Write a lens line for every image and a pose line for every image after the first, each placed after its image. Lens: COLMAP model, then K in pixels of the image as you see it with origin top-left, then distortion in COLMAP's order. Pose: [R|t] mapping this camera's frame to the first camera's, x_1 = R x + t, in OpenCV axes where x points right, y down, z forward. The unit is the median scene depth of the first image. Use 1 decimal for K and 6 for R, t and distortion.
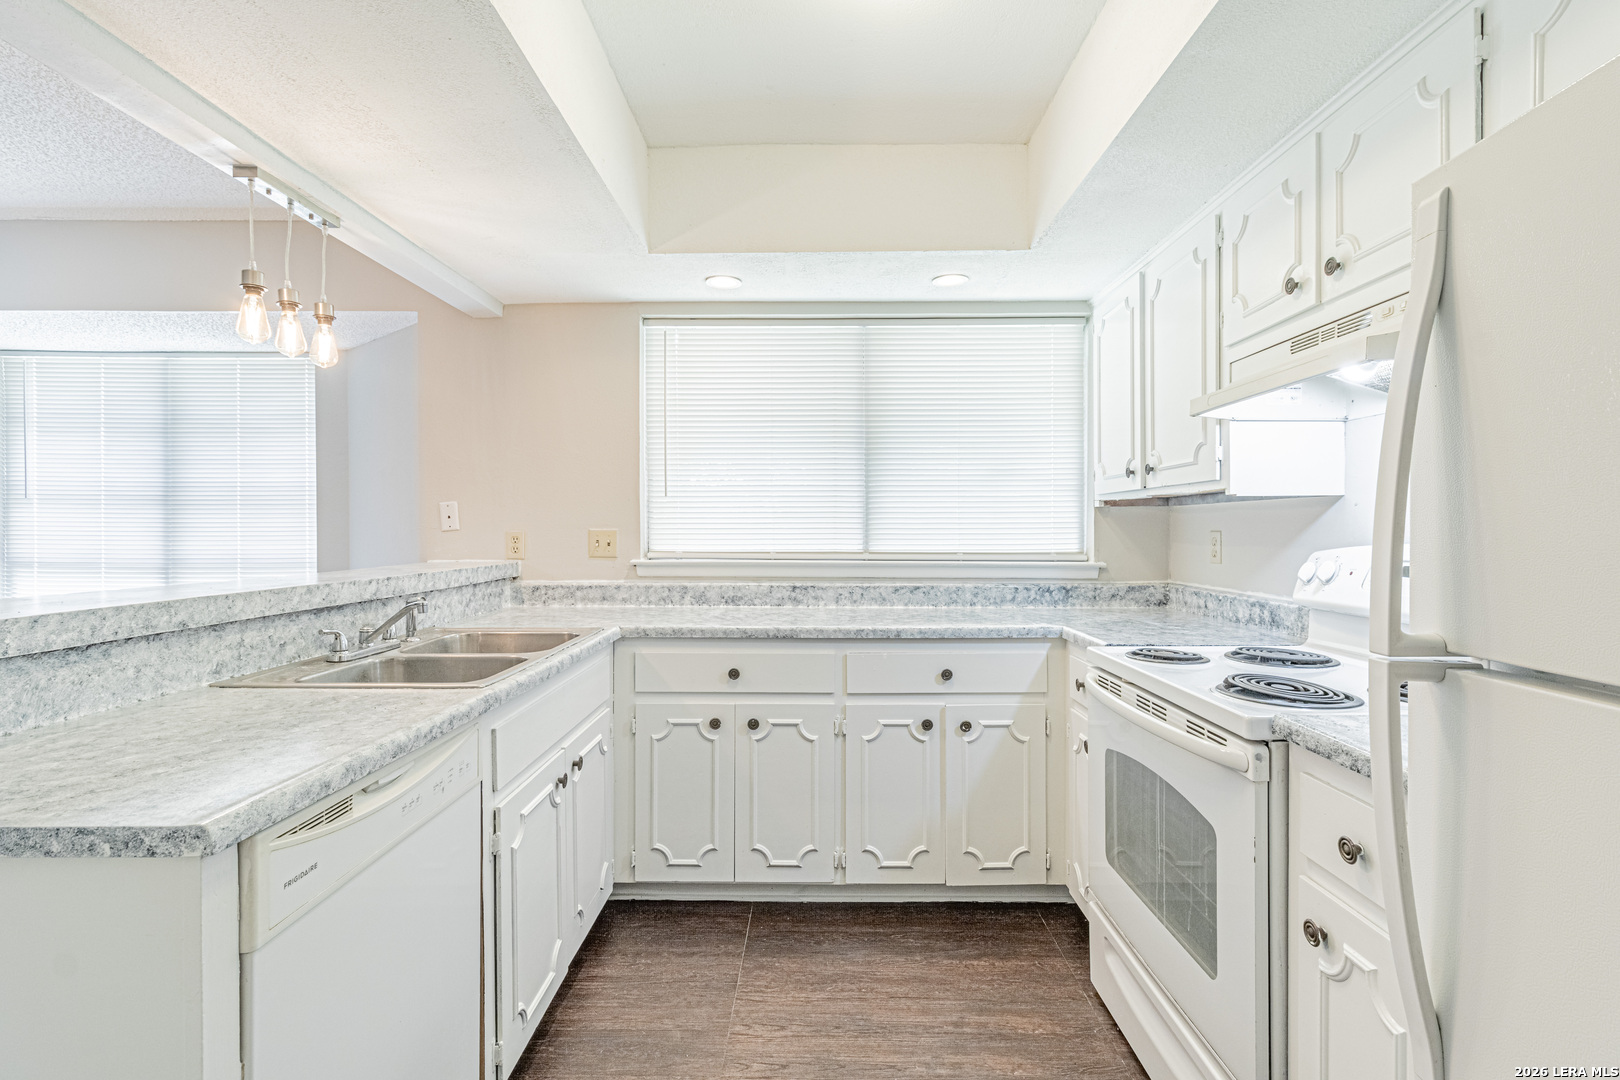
lens RADIAL K [[758.5, 0, 821.0], [0, 758.5, 535.1], [0, 0, 1]] dist [0.007509, 0.000142]
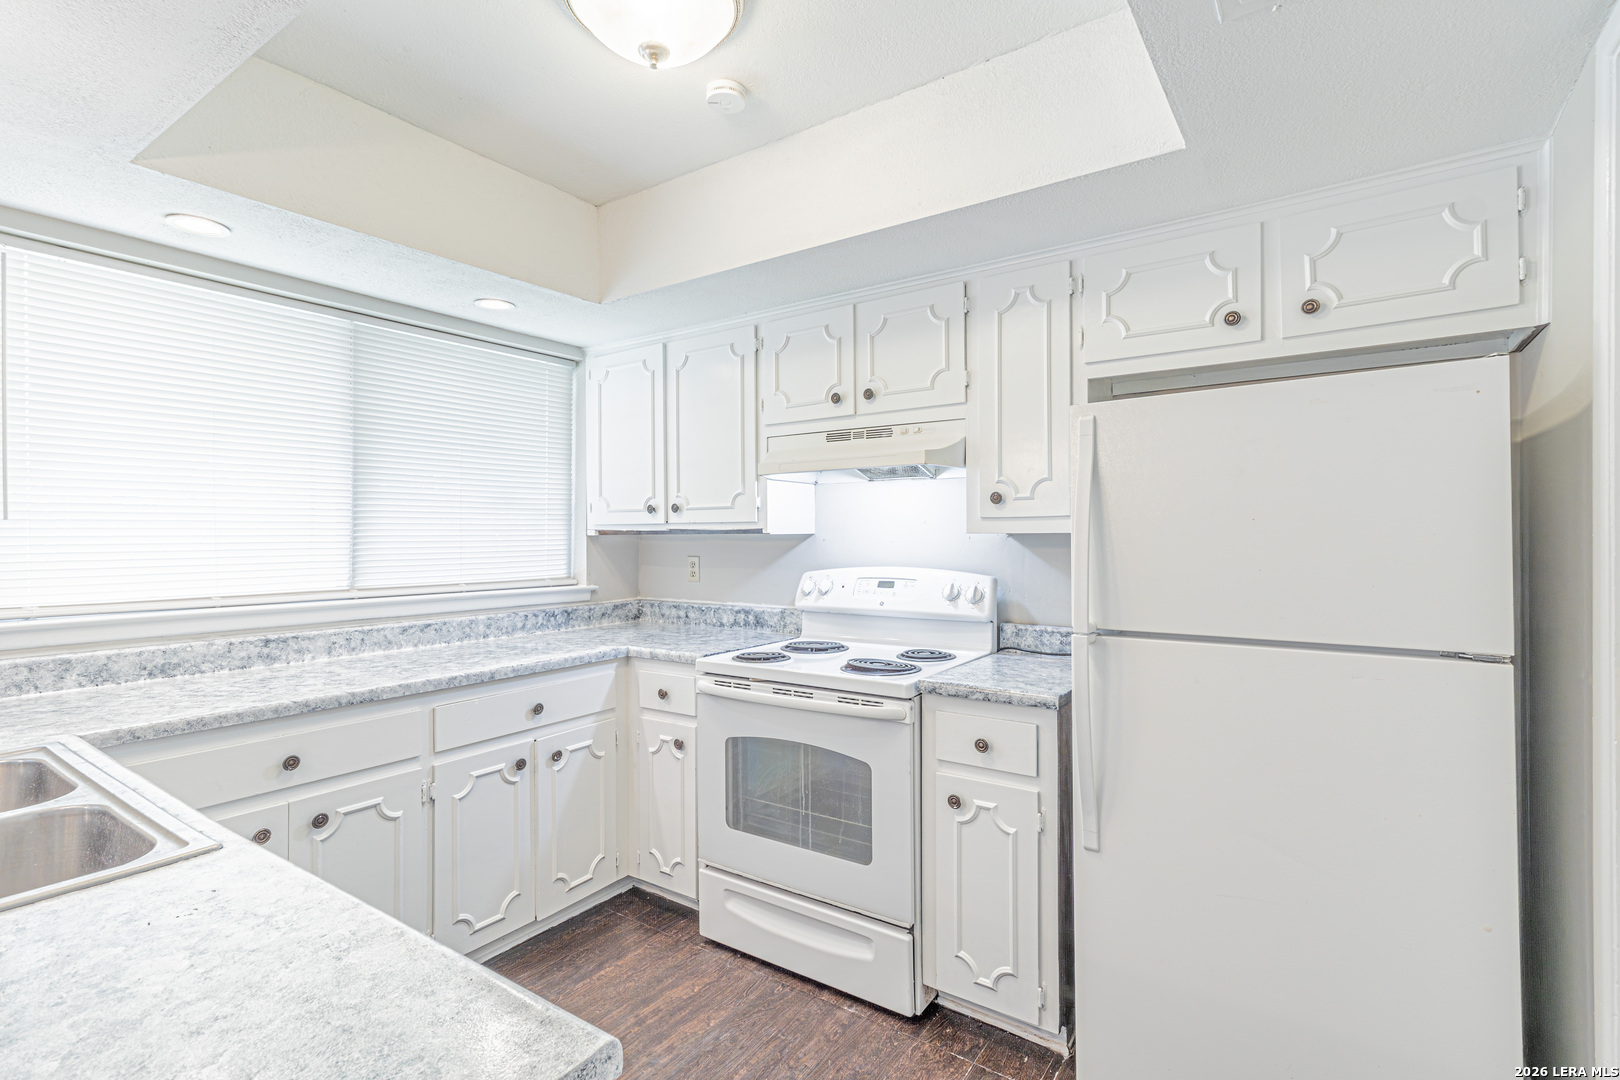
lens RADIAL K [[758.5, 0, 802.2], [0, 758.5, 537.5], [0, 0, 1]] dist [0.007509, 0.000142]
pose [[0.568912, -0.006682, 0.822371, -0.449149], [0.012338, 0.999924, -0.000410, -0.036163], [-0.822306, 0.010379, 0.568951, 0.142027]]
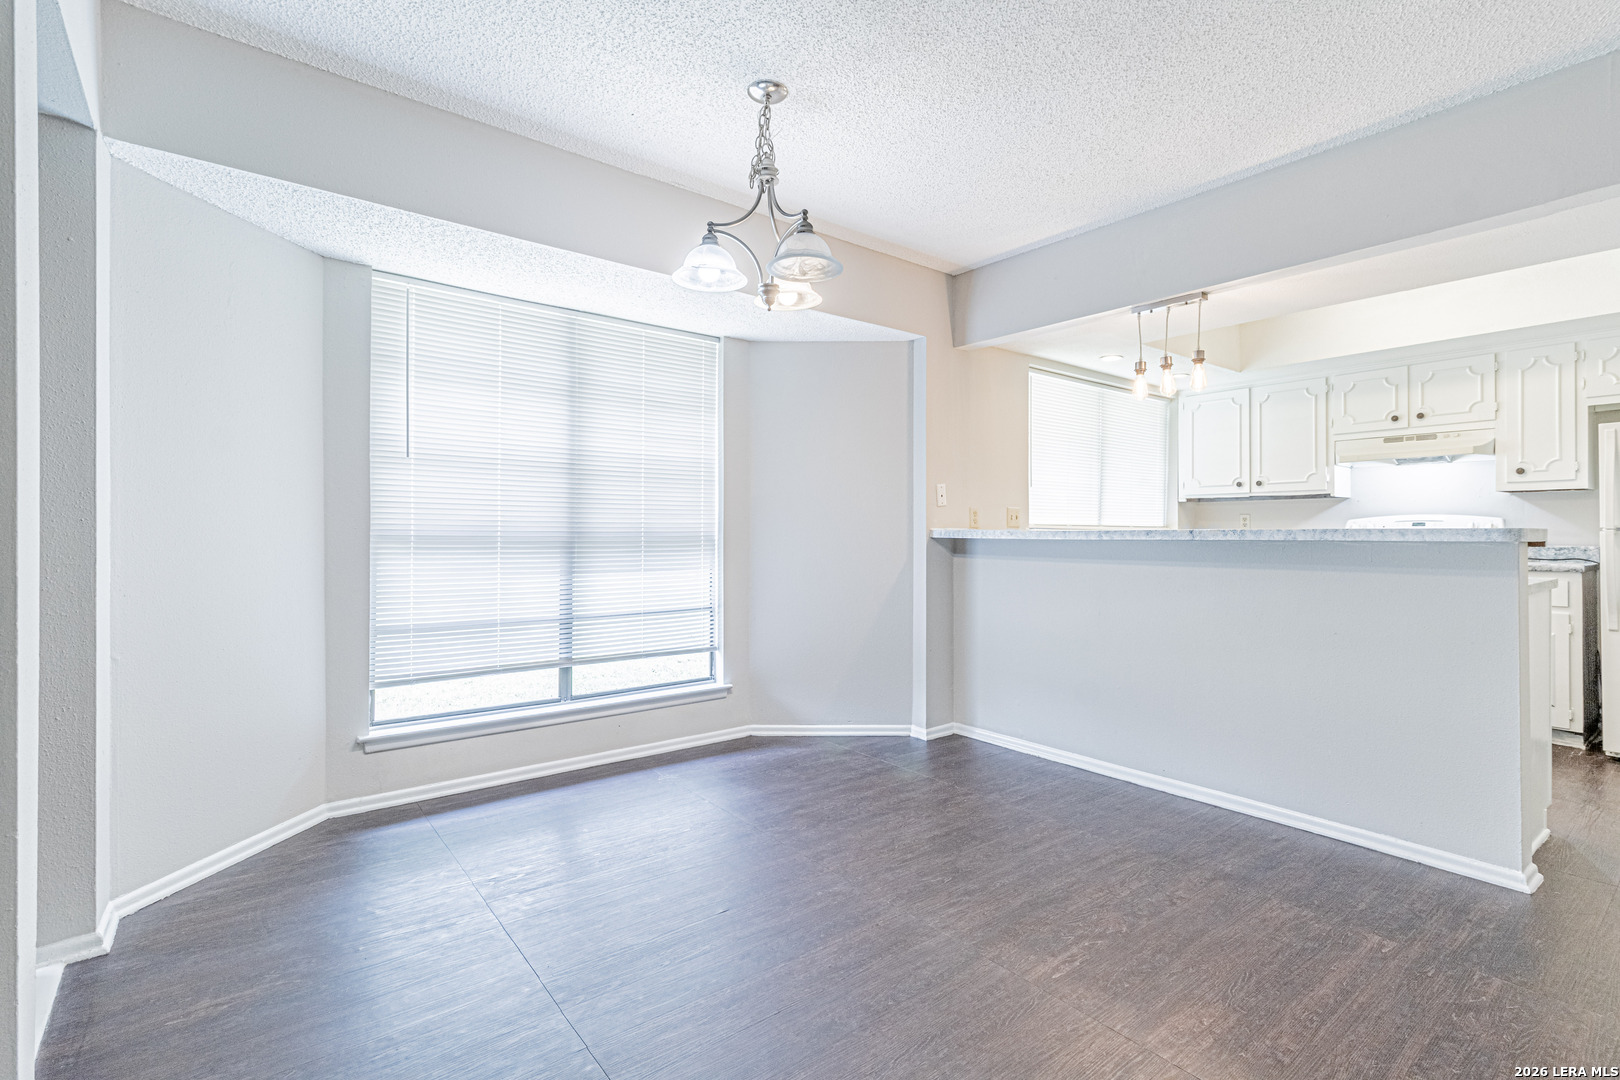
lens RADIAL K [[758.5, 0, 814.7], [0, 758.5, 533.1], [0, 0, 1]] dist [0.007509, 0.000142]
pose [[0.773249, 0.001301, 0.634101, -1.836590], [0.004654, 0.999959, -0.007726, 0.060979], [-0.634086, 0.008925, 0.773211, 0.153488]]
